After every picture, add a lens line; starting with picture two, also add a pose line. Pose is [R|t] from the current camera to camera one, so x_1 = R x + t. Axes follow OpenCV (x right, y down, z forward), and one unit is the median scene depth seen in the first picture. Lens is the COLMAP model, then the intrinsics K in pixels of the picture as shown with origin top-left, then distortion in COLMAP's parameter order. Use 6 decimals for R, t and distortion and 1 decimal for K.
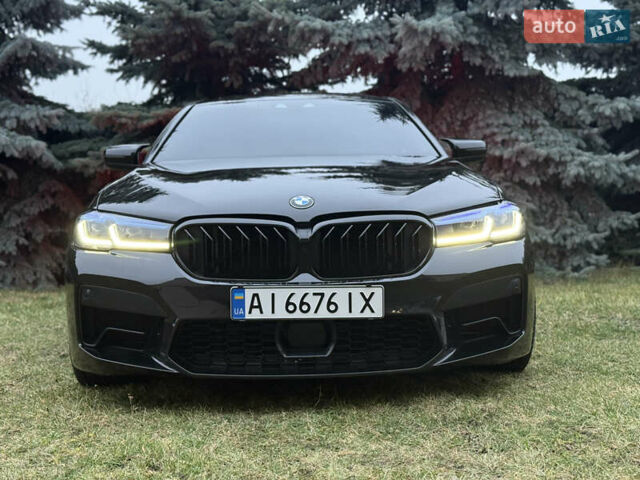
lens RADIAL K [[886.4, 0, 319.9], [0, 886.4, 240.8], [0, 0, 1]] dist [0.186796, -0.336916]
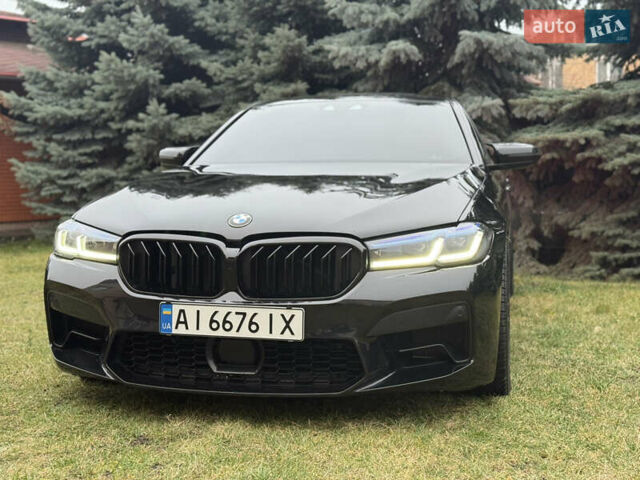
lens RADIAL K [[886.4, 0, 319.9], [0, 886.4, 240.8], [0, 0, 1]] dist [0.186796, -0.336916]
pose [[0.967724, 0.038453, -0.249063, 0.109148], [-0.030956, 0.998944, 0.033947, -0.019536], [0.250106, -0.025142, 0.967892, 0.013829]]
